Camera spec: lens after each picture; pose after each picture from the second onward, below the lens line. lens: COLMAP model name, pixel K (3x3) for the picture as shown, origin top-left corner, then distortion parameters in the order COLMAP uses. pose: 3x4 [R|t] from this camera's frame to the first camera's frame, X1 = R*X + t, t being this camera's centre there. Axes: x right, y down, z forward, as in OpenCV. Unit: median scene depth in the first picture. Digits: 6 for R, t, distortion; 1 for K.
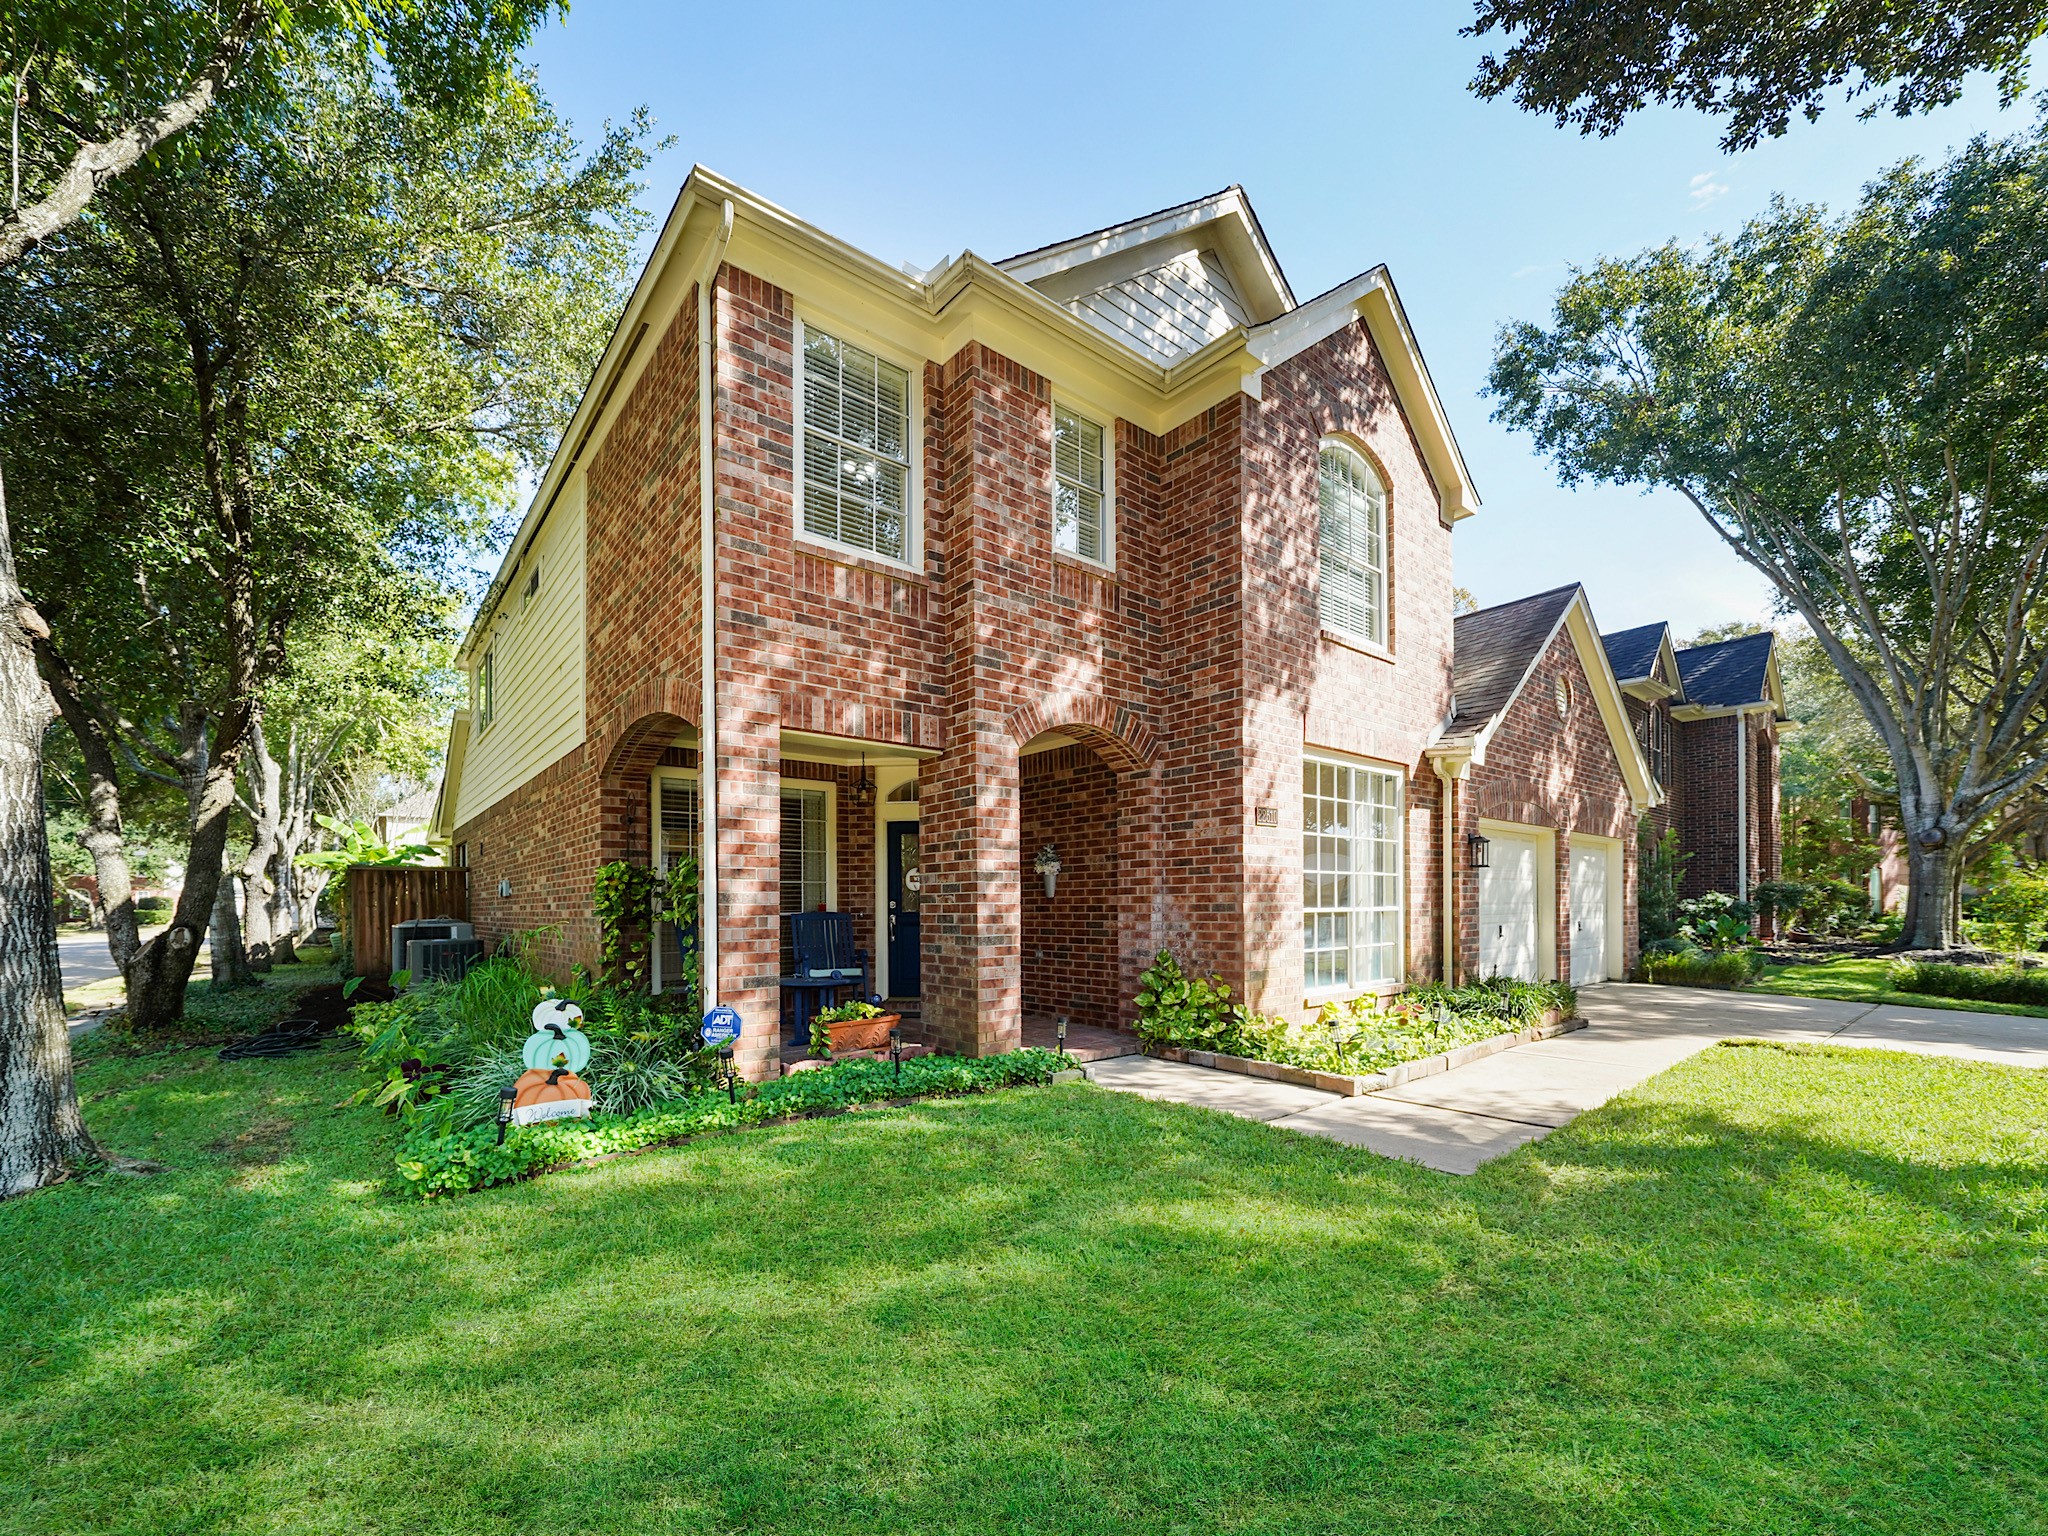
lens RADIAL K [[791.3, 0, 1024.7], [0, 791.3, 787.3], [0, 0, 1]] dist [-0.001254, -0.000264]
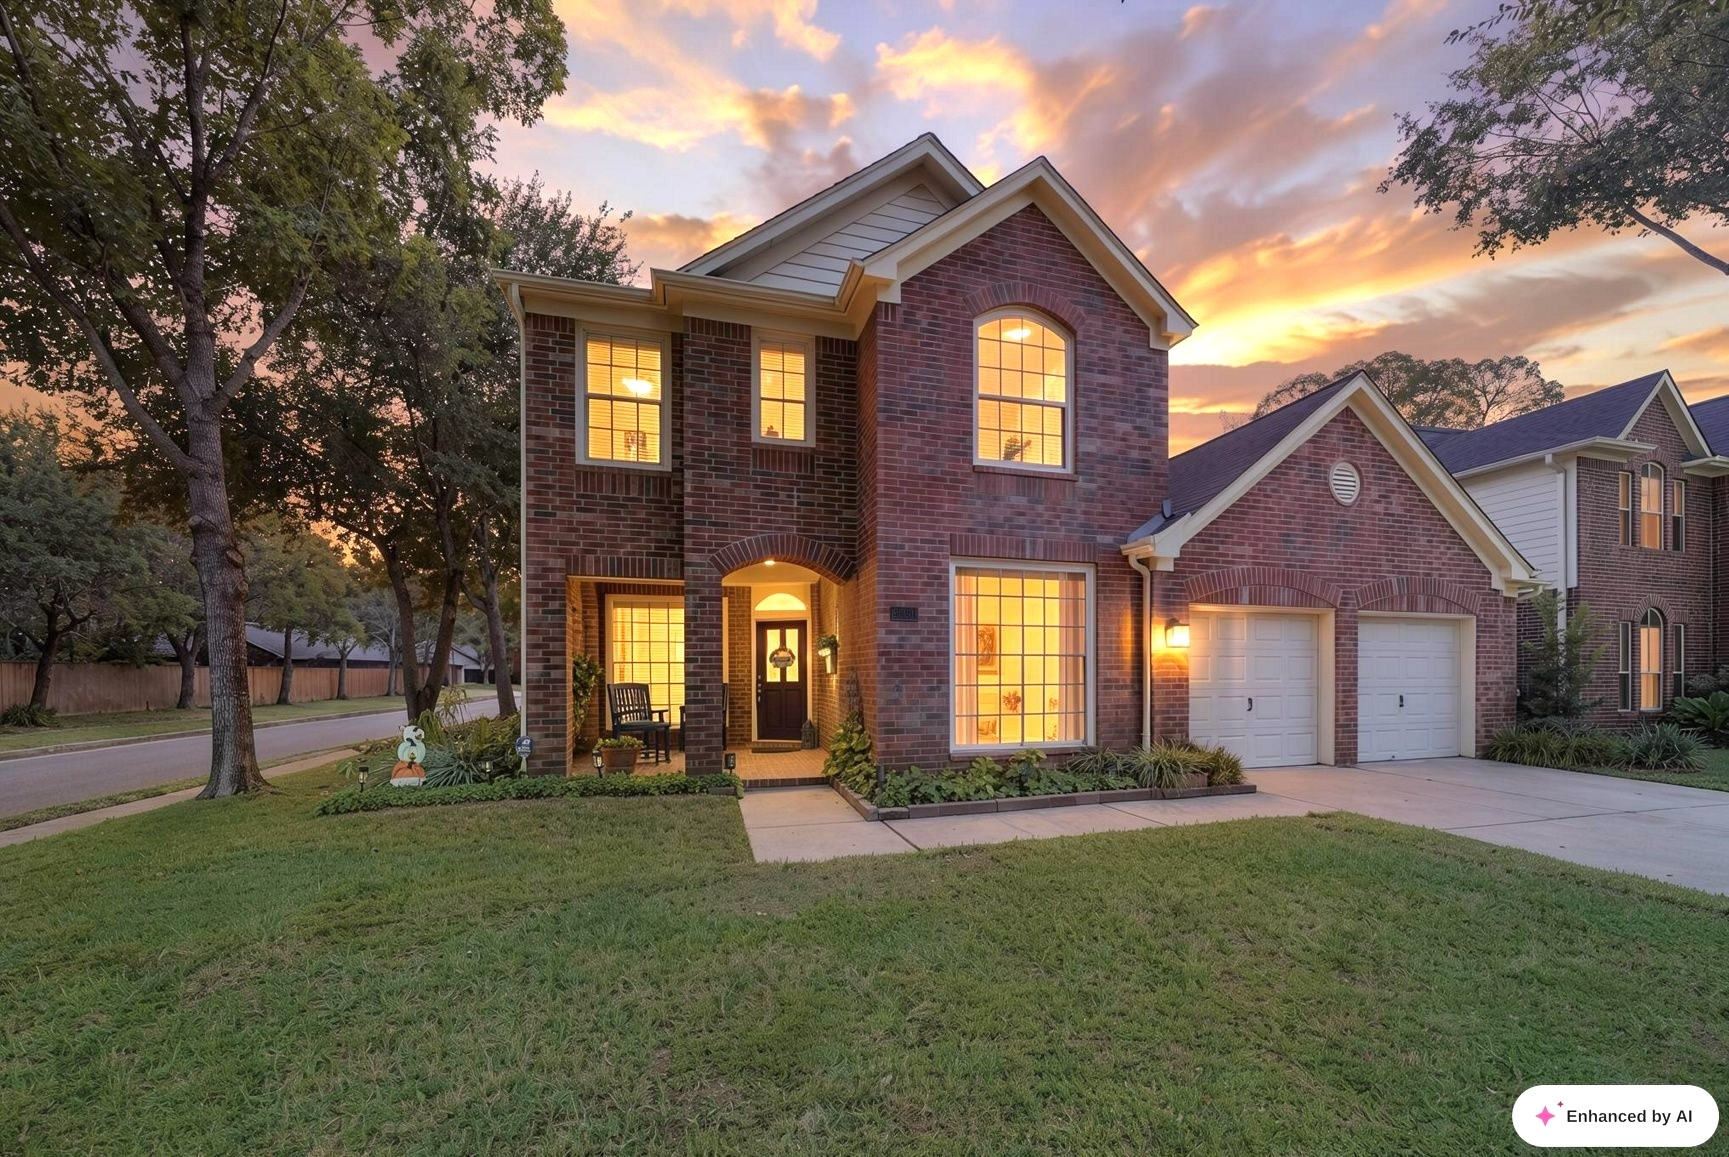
lens RADIAL K [[591.3, 0, 859.9], [0, 591.3, 591.1], [0, 0, 1]] dist [0.000693, -0.000295]
pose [[0.920558, -0.053564, -0.386915, 0.688994], [0.053657, 0.998503, -0.010570, 0.006680], [0.386902, -0.011030, 0.922055, 0.054138]]
